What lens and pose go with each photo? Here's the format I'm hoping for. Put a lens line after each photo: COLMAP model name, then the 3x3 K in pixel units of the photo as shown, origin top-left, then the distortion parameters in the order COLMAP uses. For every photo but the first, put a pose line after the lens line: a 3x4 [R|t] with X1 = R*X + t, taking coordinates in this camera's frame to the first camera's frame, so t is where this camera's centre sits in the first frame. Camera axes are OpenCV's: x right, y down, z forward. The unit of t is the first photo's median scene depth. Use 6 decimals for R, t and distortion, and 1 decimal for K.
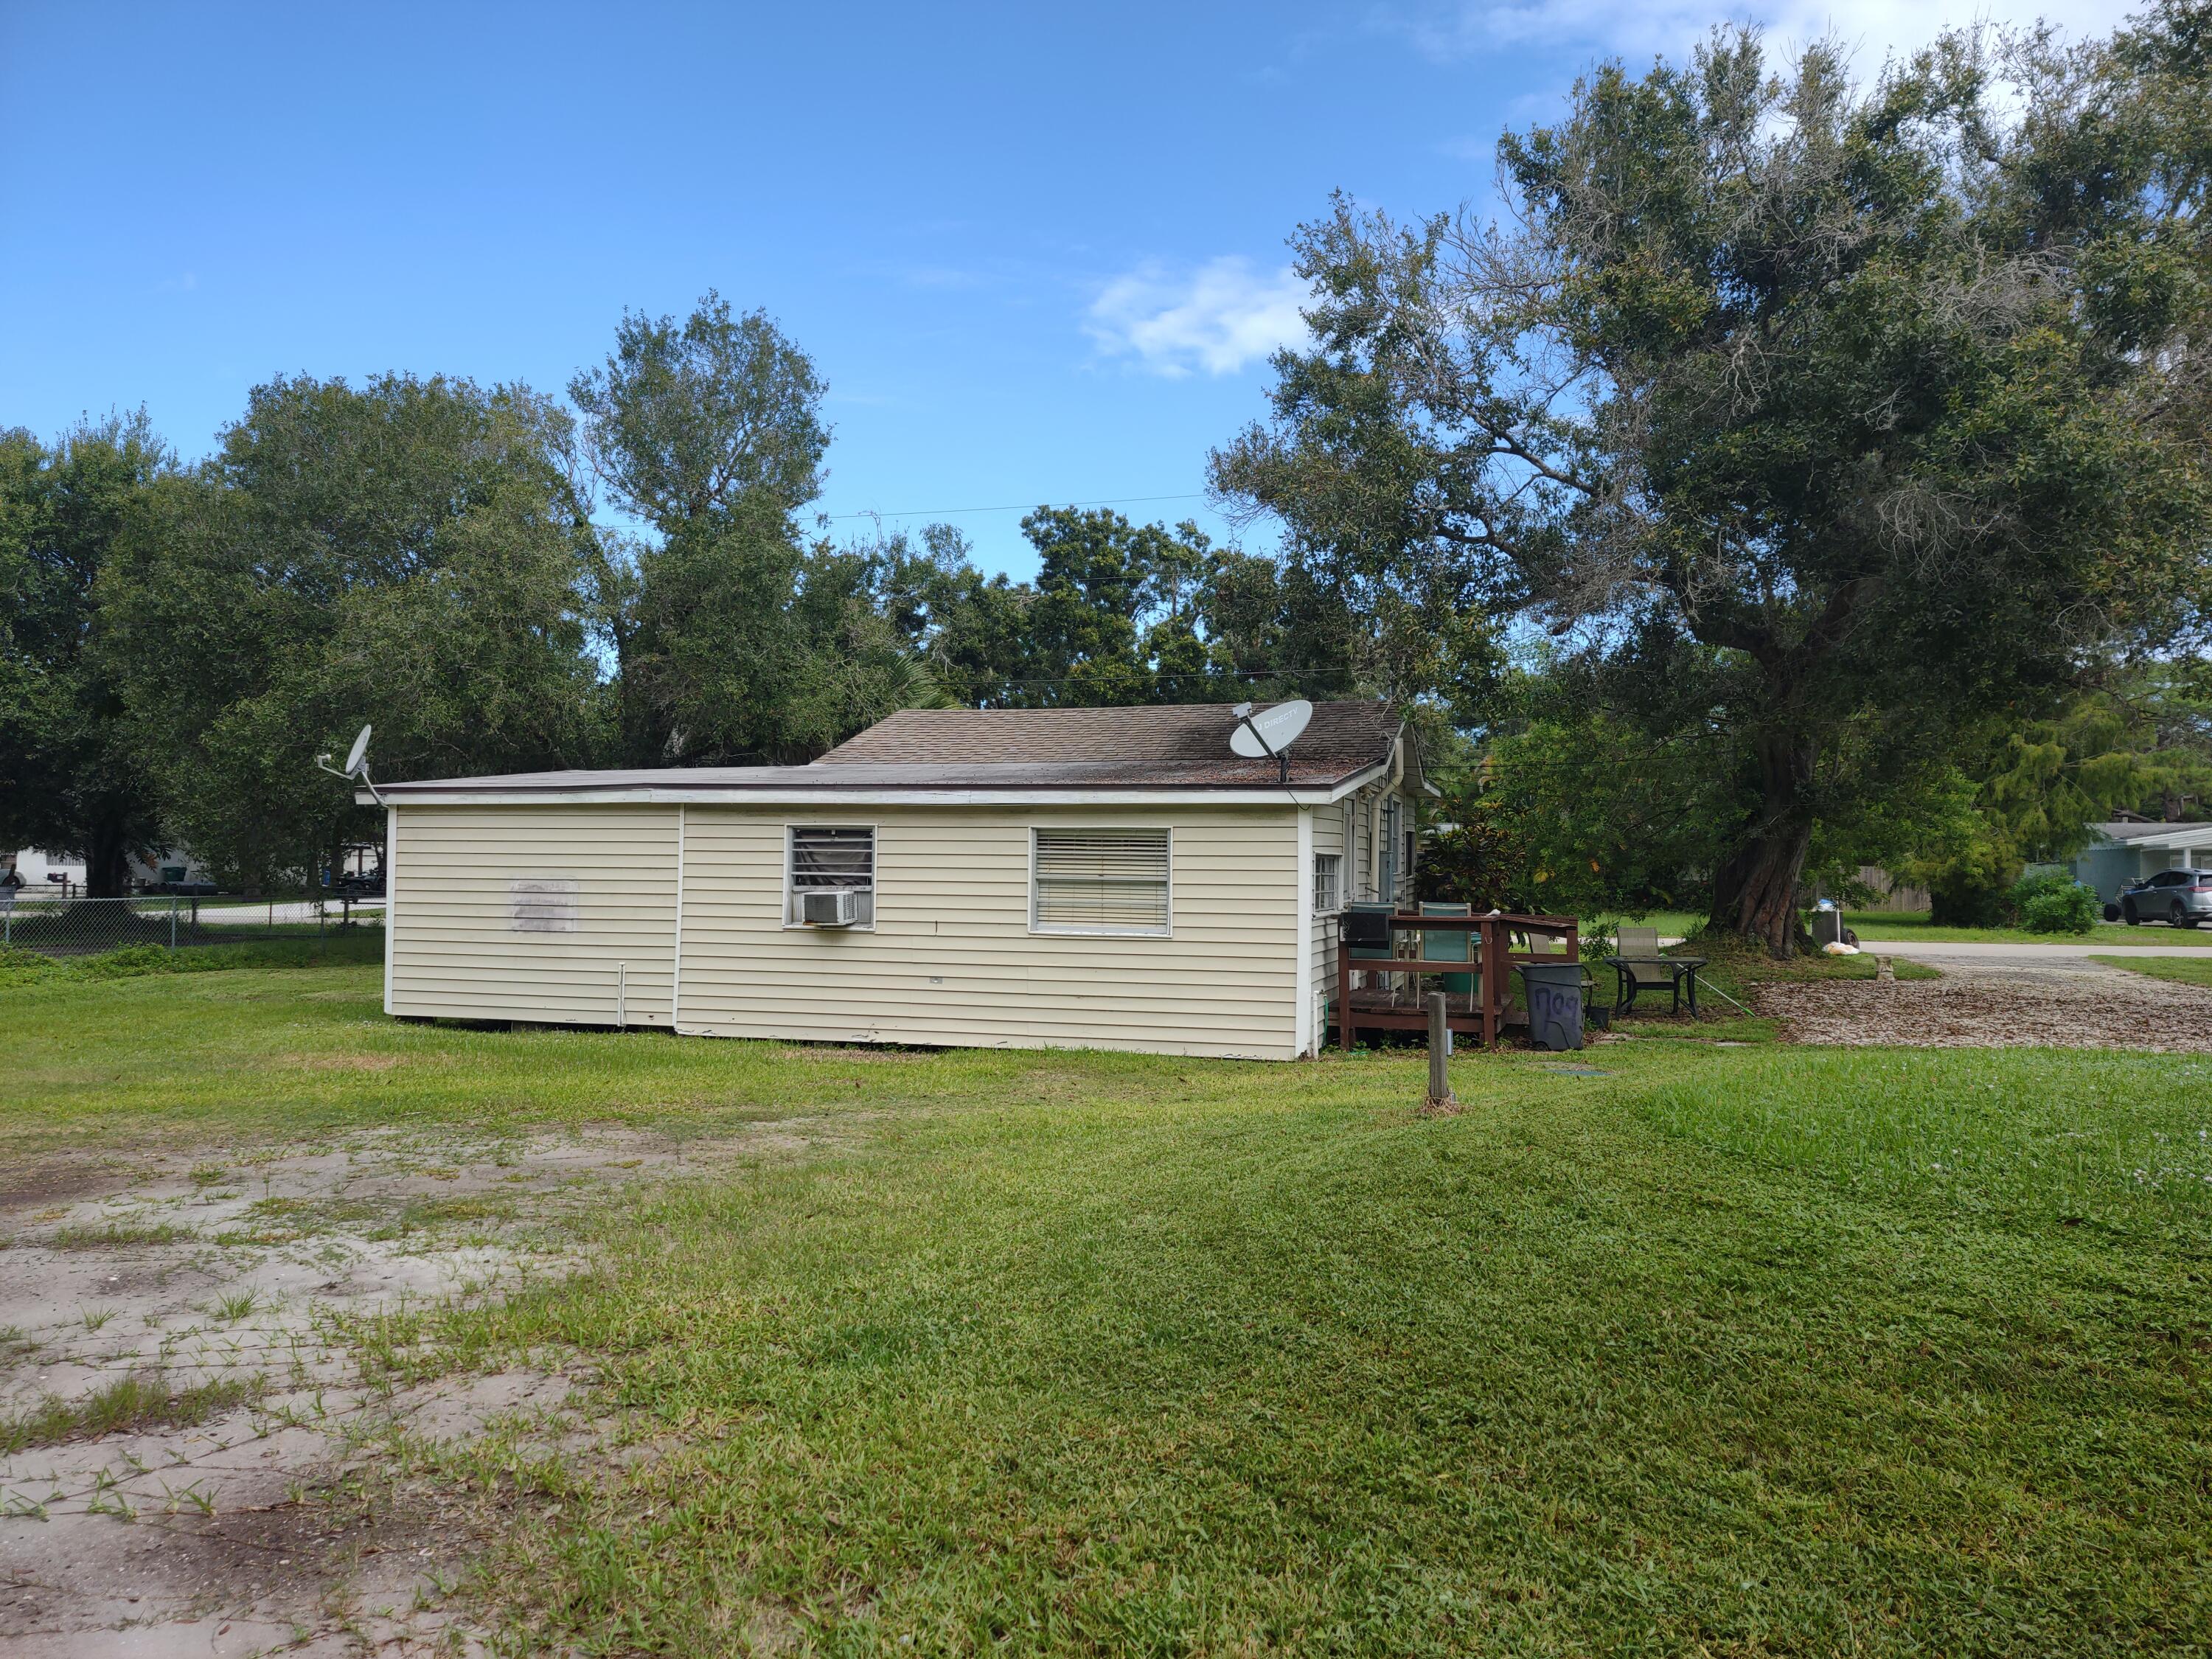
lens RADIAL K [[1632.5, 0, 1137.5], [0, 1632.5, 815.6], [0, 0, 1]] dist [0.084441, -0.062986]
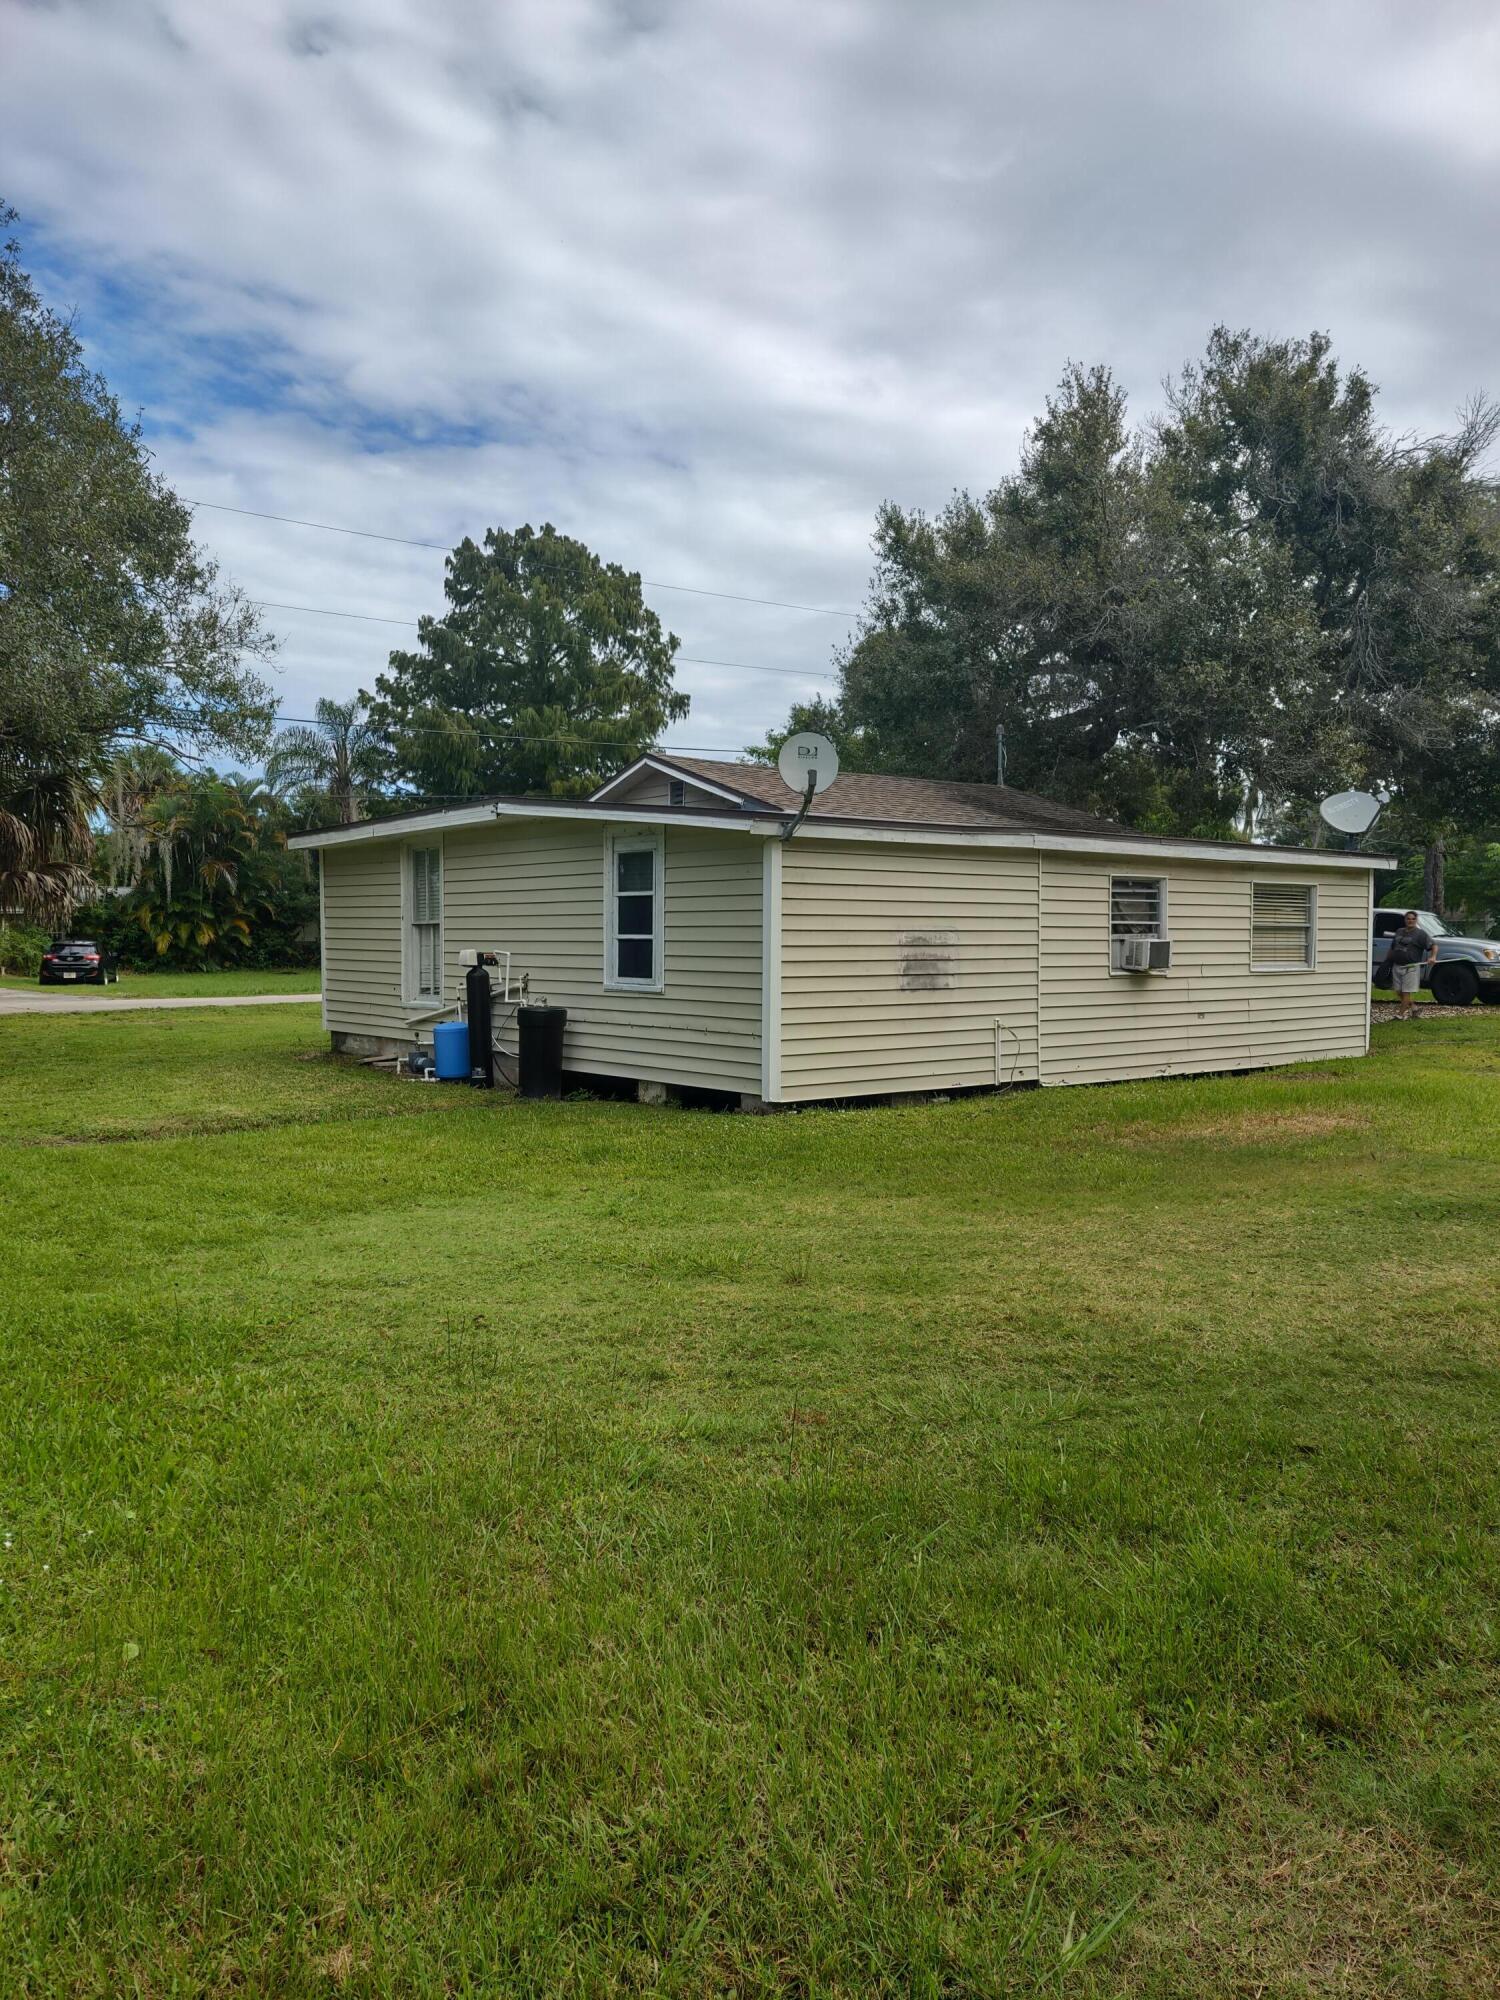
lens RADIAL K [[1476.0, 0, 750.0], [0, 1476.0, 1000.0], [0, 0, 1]] dist [0.084441, -0.062986]
pose [[0.560029, -0.051030, 0.826900, -1.126309], [-0.033537, 0.995887, 0.084172, 0.012964], [-0.827794, -0.074870, 0.556014, 0.670113]]
